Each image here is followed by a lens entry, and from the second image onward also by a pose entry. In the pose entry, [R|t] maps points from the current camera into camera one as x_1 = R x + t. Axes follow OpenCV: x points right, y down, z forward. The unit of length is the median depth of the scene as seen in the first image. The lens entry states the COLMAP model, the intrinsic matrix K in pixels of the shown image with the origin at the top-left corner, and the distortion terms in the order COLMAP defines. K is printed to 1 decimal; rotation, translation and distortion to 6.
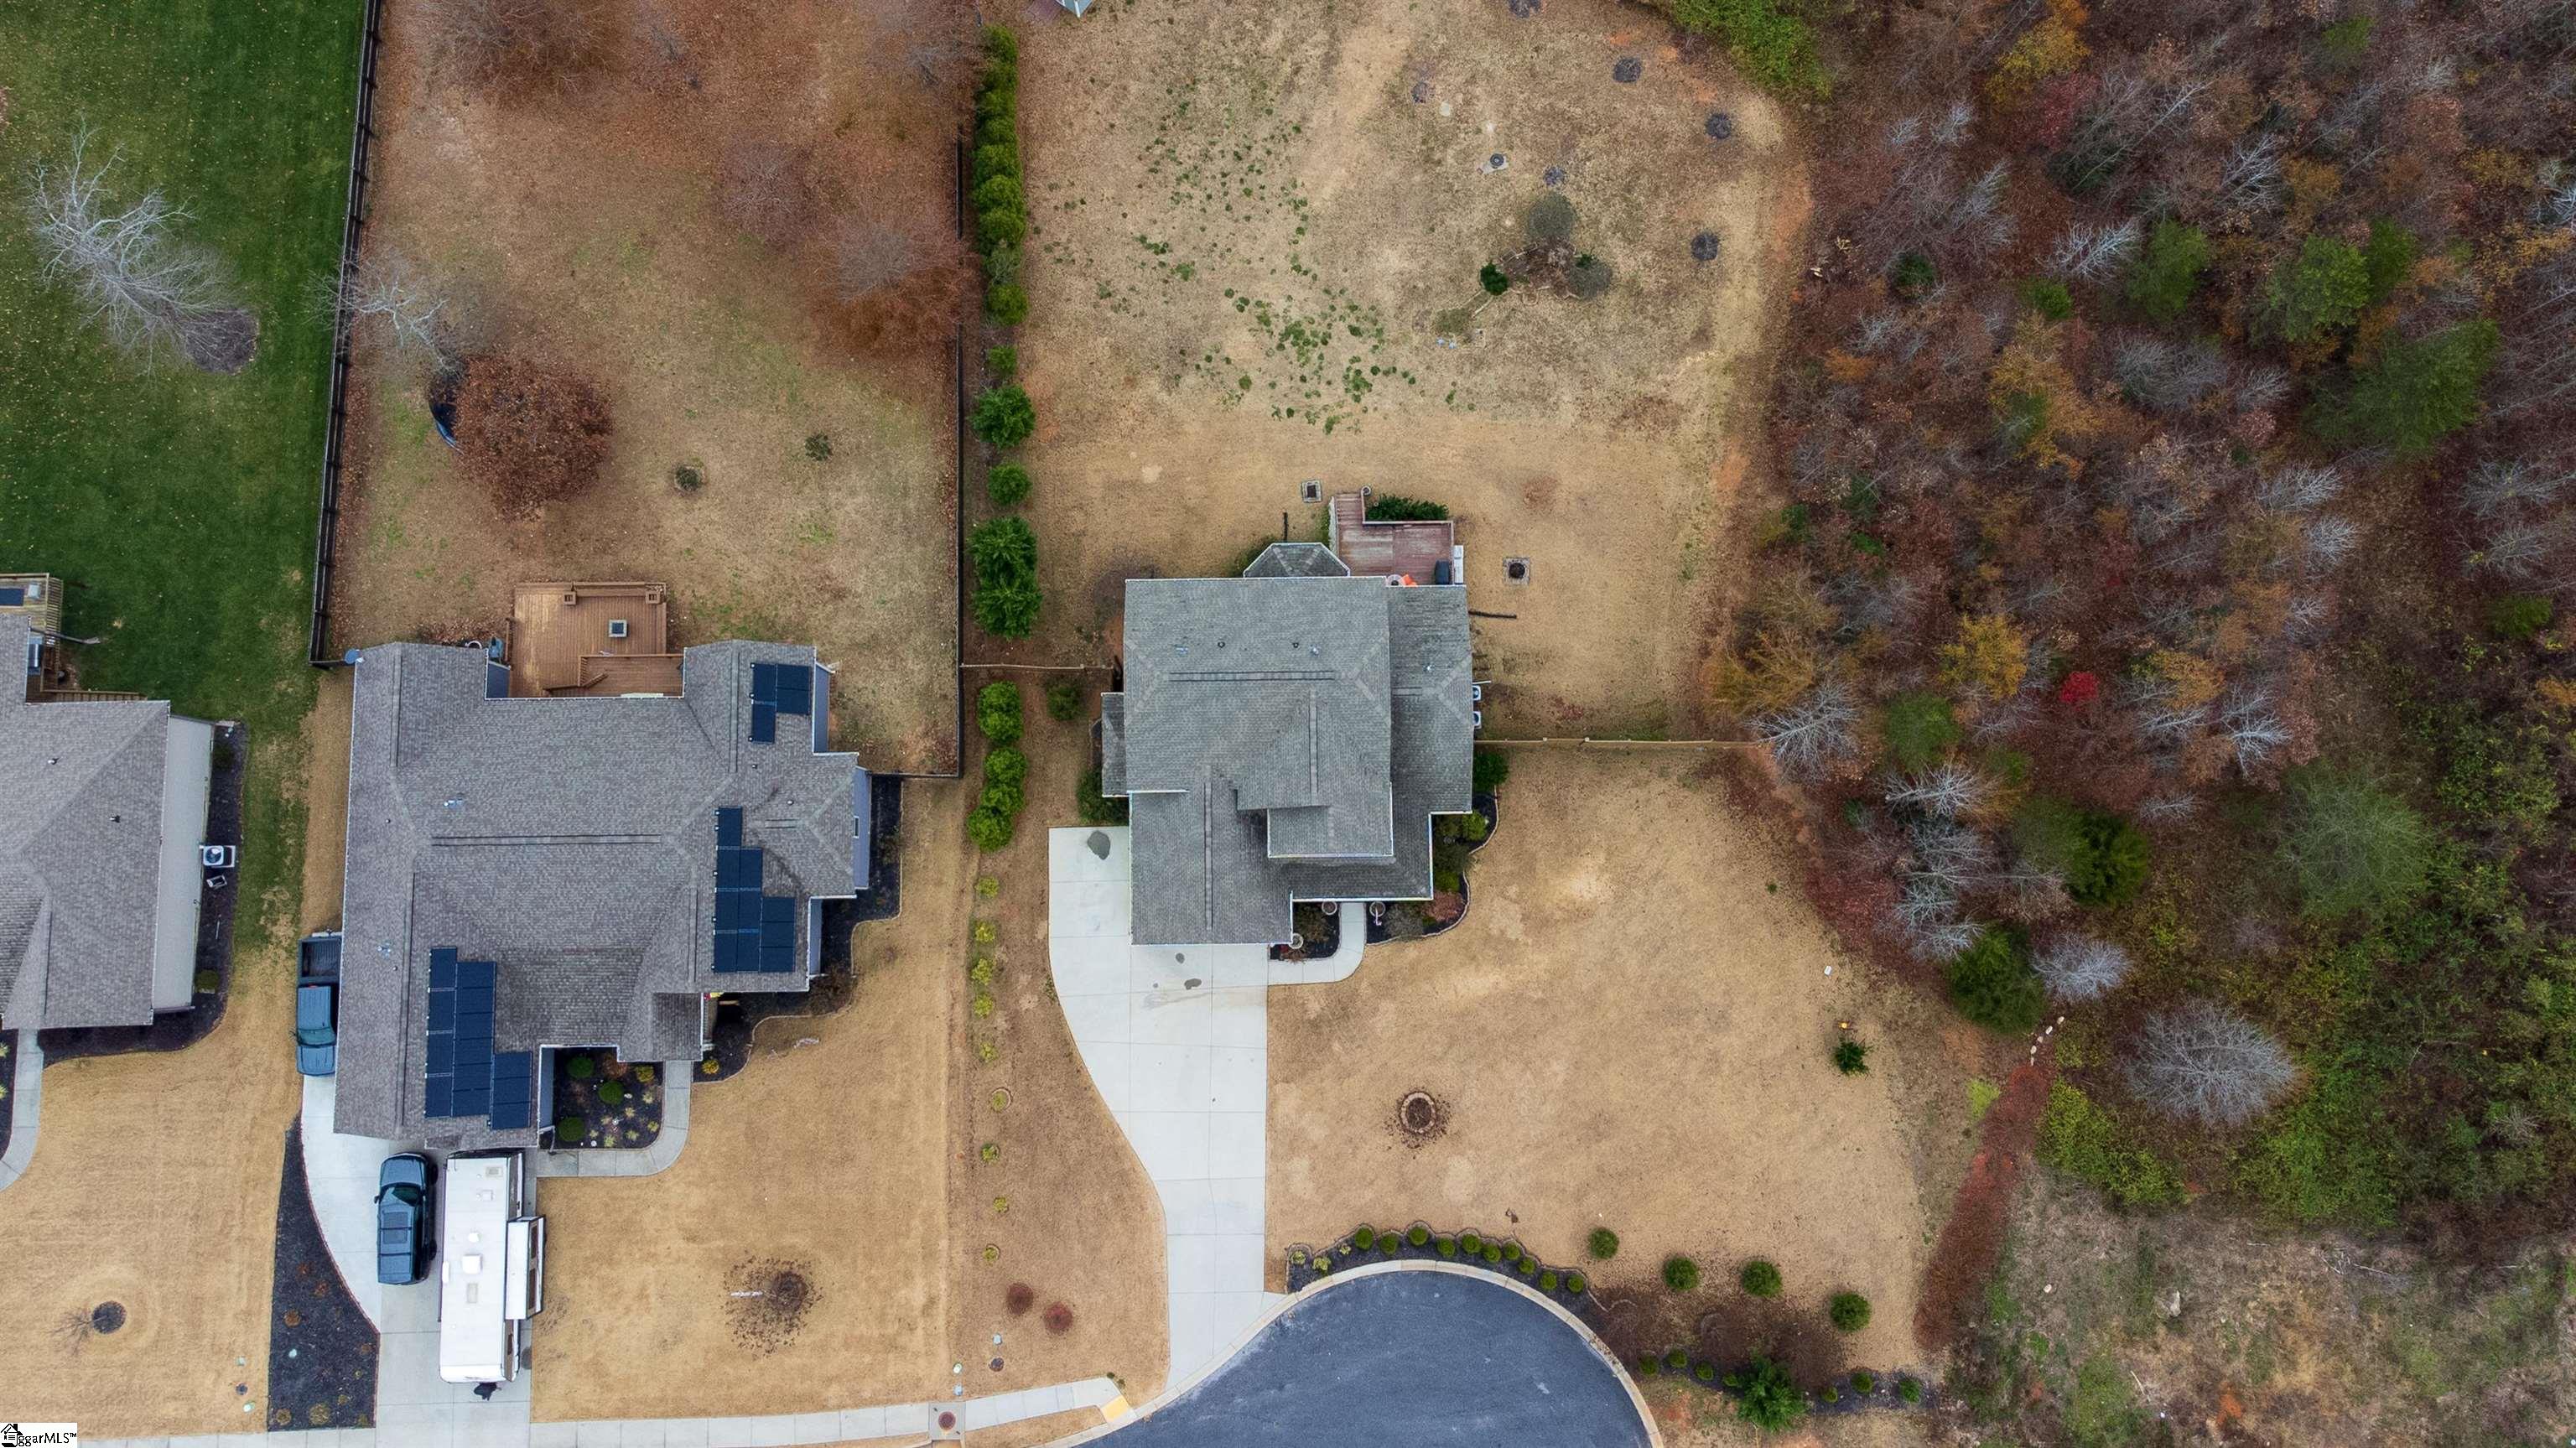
lens RADIAL K [[1962.1, 0, 1288.0], [0, 1962.1, 724.0], [0, 0, 1]] dist [0.035816, 0.003058]
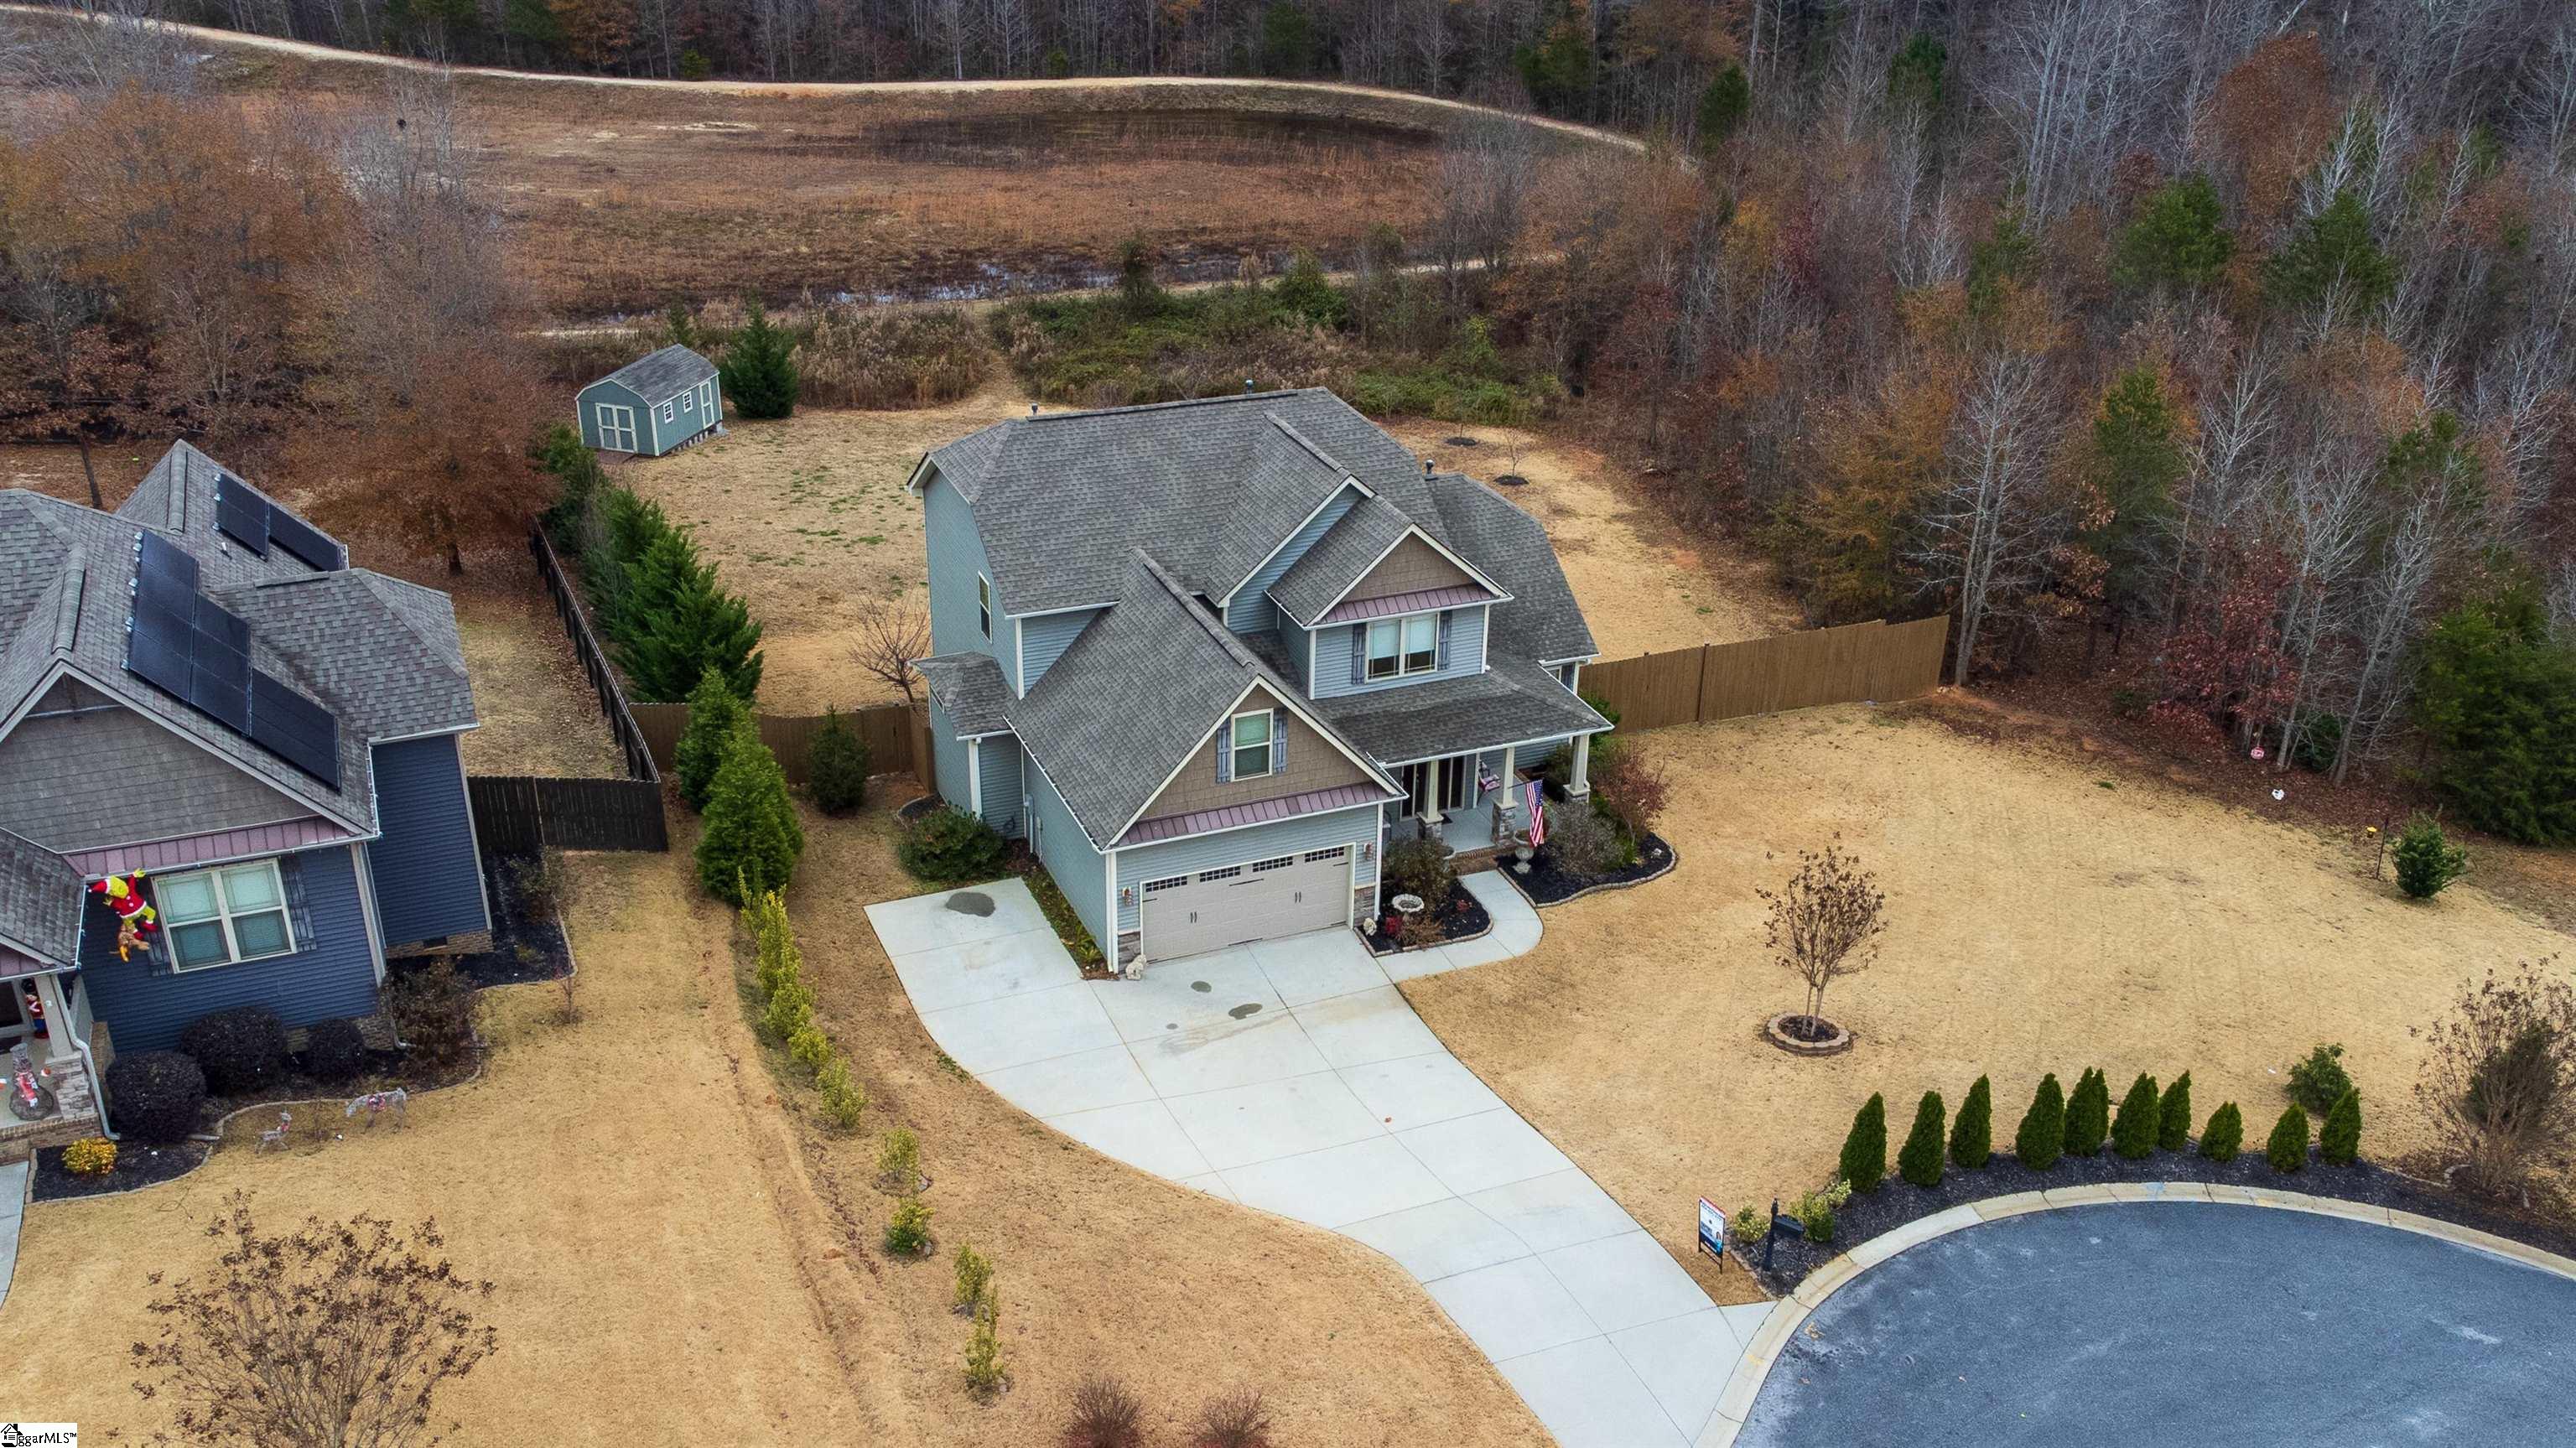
lens RADIAL K [[2153.4, 0, 1328.4], [0, 2153.4, 880.8], [0, 0, 1]] dist [0.018158, 0.073730]
pose [[0.922188, -0.182887, 0.340767, -0.201253], [0.381979, 0.568588, -0.728560, 0.500816], [-0.060512, 0.802035, 0.594204, 0.676725]]
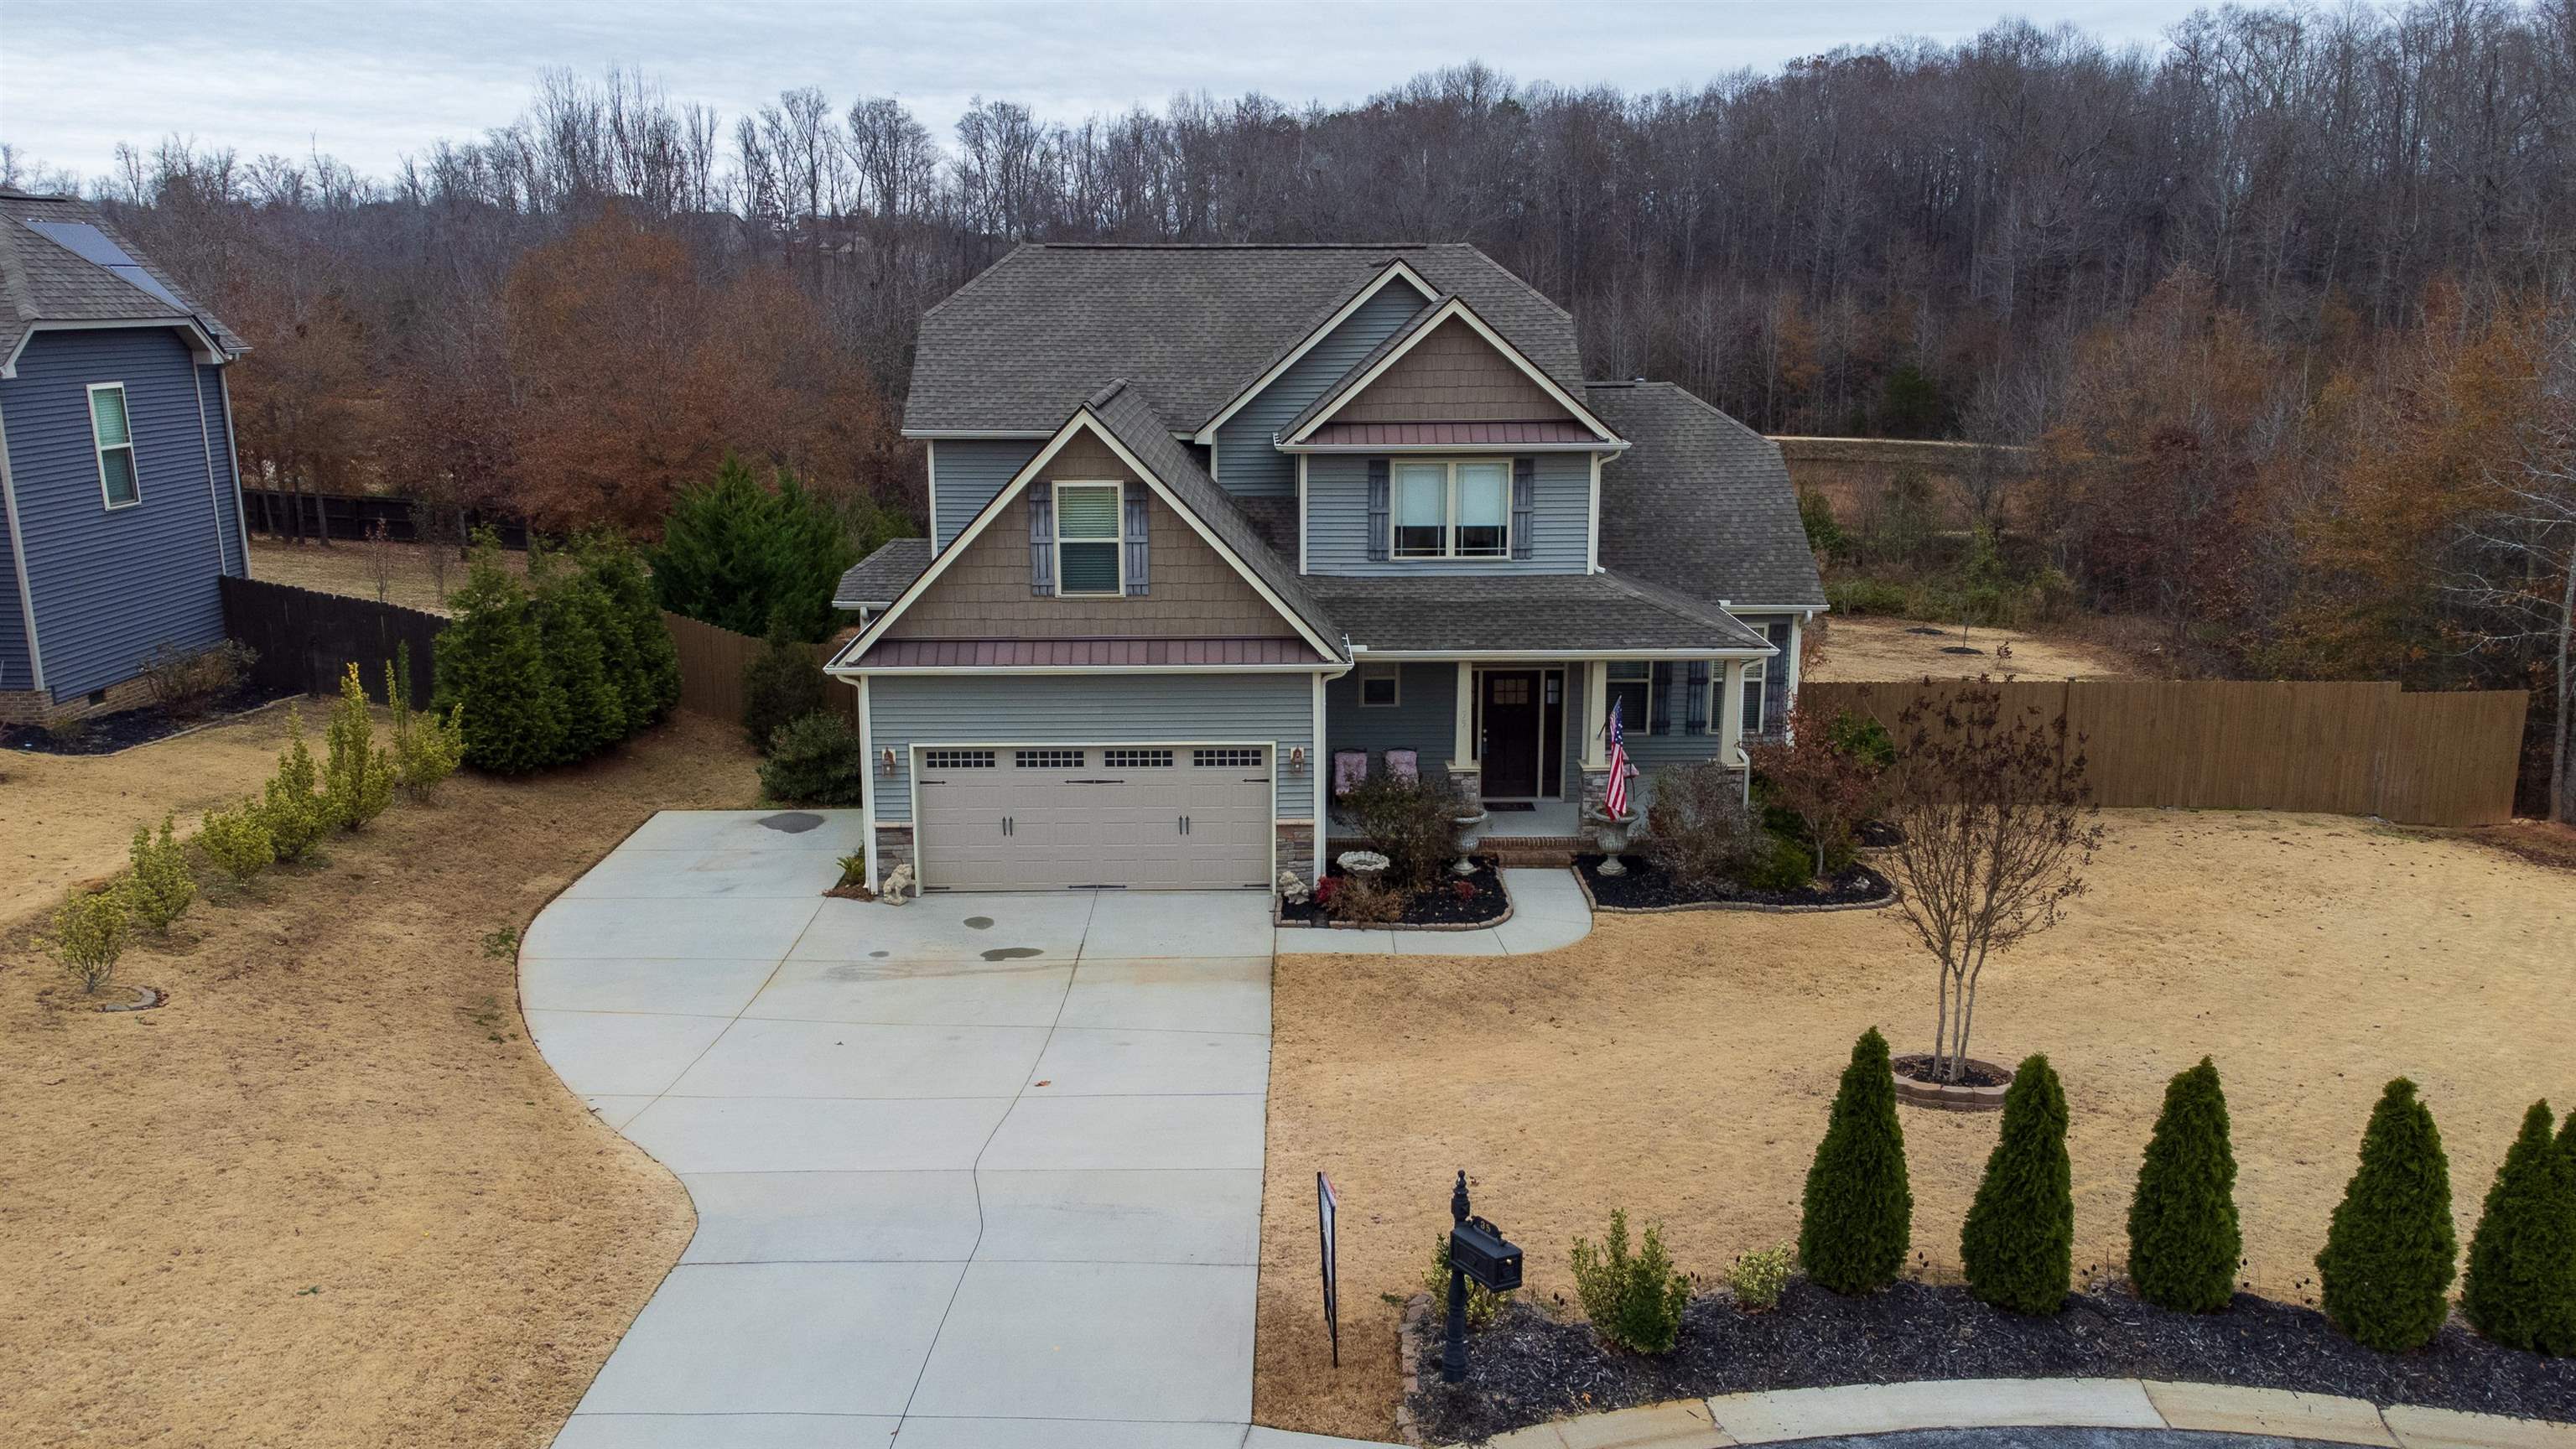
lens RADIAL K [[1962.2, 0, 1288.0], [0, 1962.2, 724.5], [0, 0, 1]] dist [0.035816, 0.003058]
pose [[0.999817, -0.018841, 0.003381, -0.008580], [0.009585, 0.339879, -0.940420, 0.394627], [0.016569, 0.940280, 0.339997, 0.881455]]
